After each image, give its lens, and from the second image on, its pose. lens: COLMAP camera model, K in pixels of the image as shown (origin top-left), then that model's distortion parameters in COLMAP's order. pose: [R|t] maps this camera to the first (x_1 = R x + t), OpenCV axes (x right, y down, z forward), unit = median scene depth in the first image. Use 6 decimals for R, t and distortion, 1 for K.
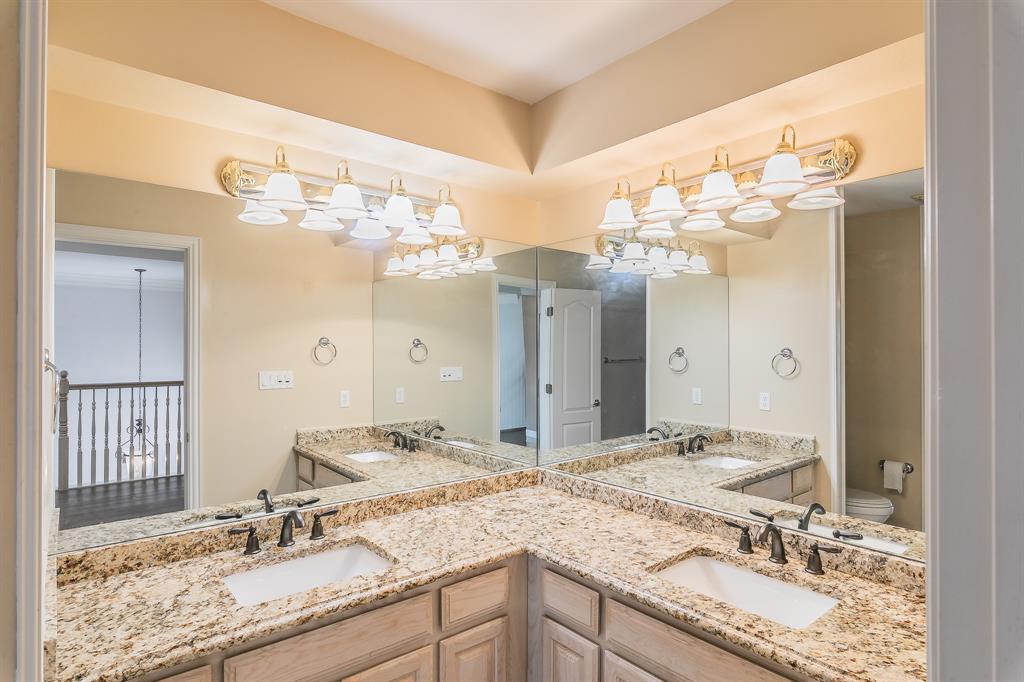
lens RADIAL K [[563.3, 0, 512.0], [0, 563.3, 341.0], [0, 0, 1]] dist [0.001150, 0.000007]
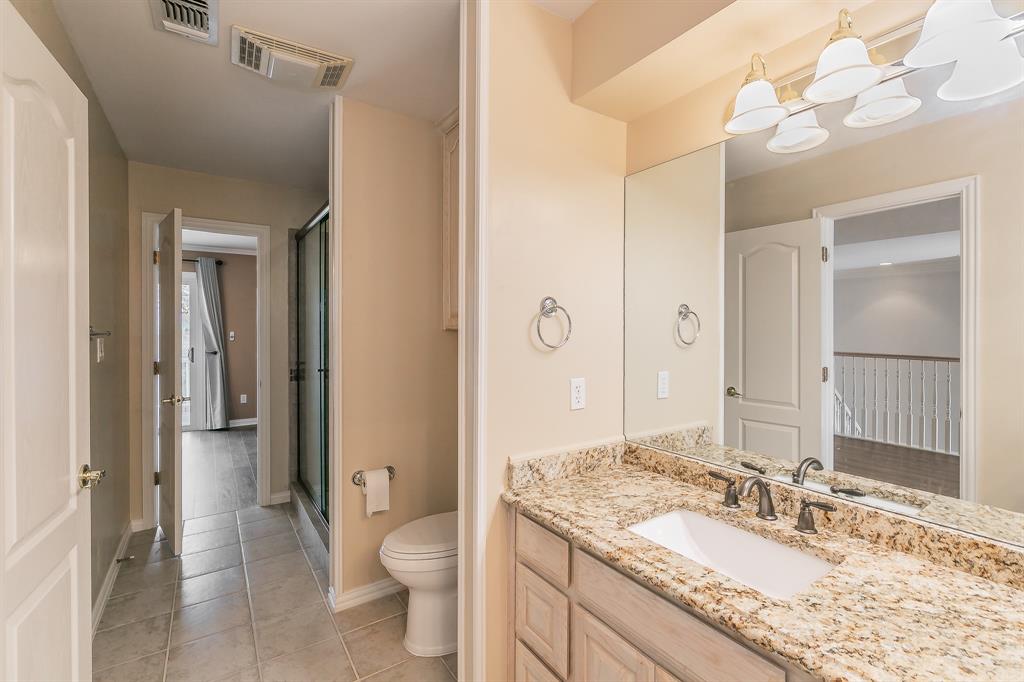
lens RADIAL K [[452.3, 0, 512.0], [0, 452.3, 341.0], [0, 0, 1]] dist [-0.002071, -0.000221]
pose [[-0.097053, 0.021287, -0.995052, 0.330974], [-0.002708, 0.999762, 0.021652, 0.088965], [0.995276, 0.004796, -0.096972, 0.736525]]
